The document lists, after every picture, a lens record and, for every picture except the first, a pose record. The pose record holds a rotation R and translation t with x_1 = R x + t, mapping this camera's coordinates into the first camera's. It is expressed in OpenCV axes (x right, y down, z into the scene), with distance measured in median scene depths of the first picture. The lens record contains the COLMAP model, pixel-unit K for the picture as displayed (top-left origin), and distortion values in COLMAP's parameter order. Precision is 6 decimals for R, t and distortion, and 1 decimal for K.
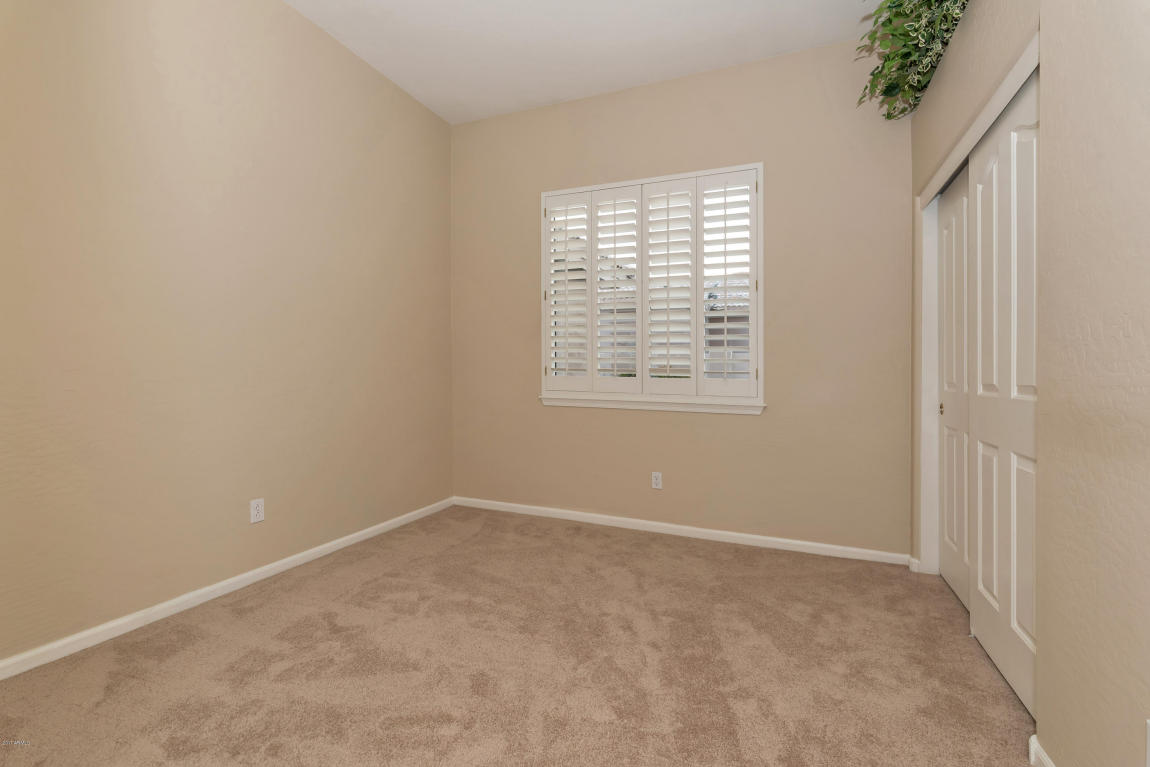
lens RADIAL K [[504.1, 0, 575.0], [0, 504.1, 383.5], [0, 0, 1]] dist [0.001899, -0.000258]
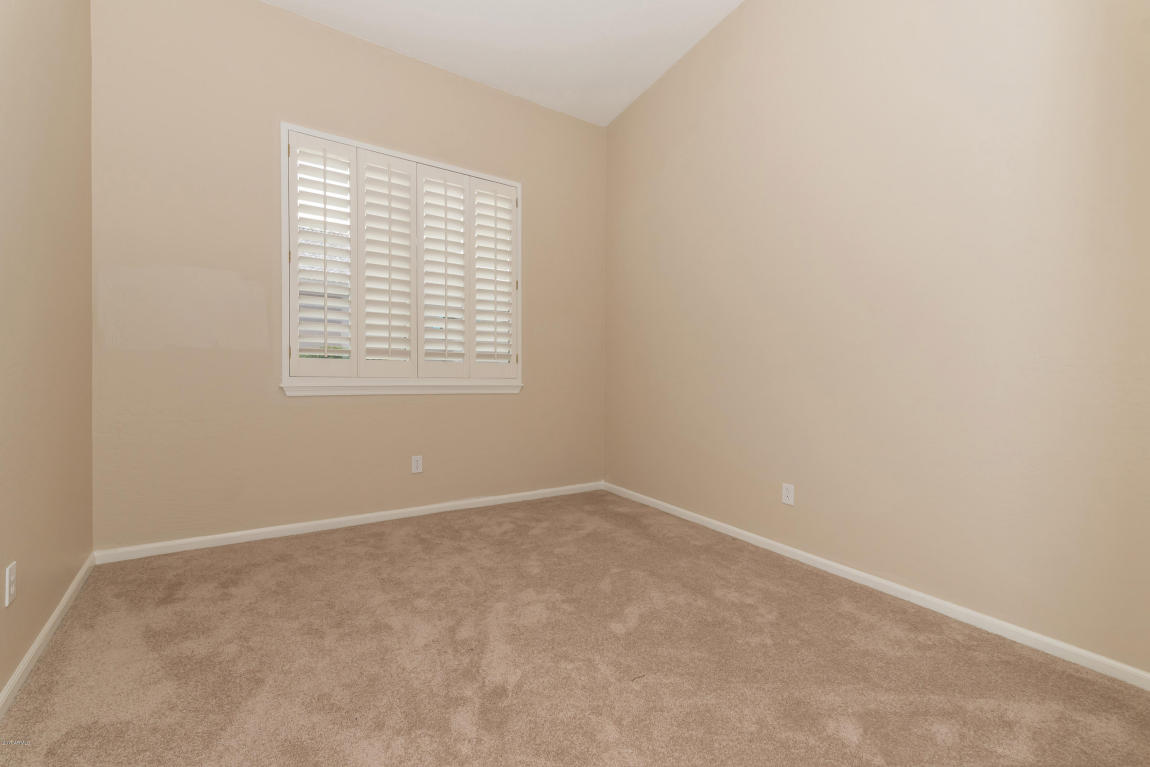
lens RADIAL K [[495.5, 0, 575.0], [0, 495.5, 383.5], [0, 0, 1]] dist [-0.000710, -0.000132]
pose [[0.539600, -0.035749, 0.841162, -0.607167], [-0.004580, 0.998959, 0.045394, -0.016834], [-0.841909, -0.028347, 0.538874, 0.258837]]
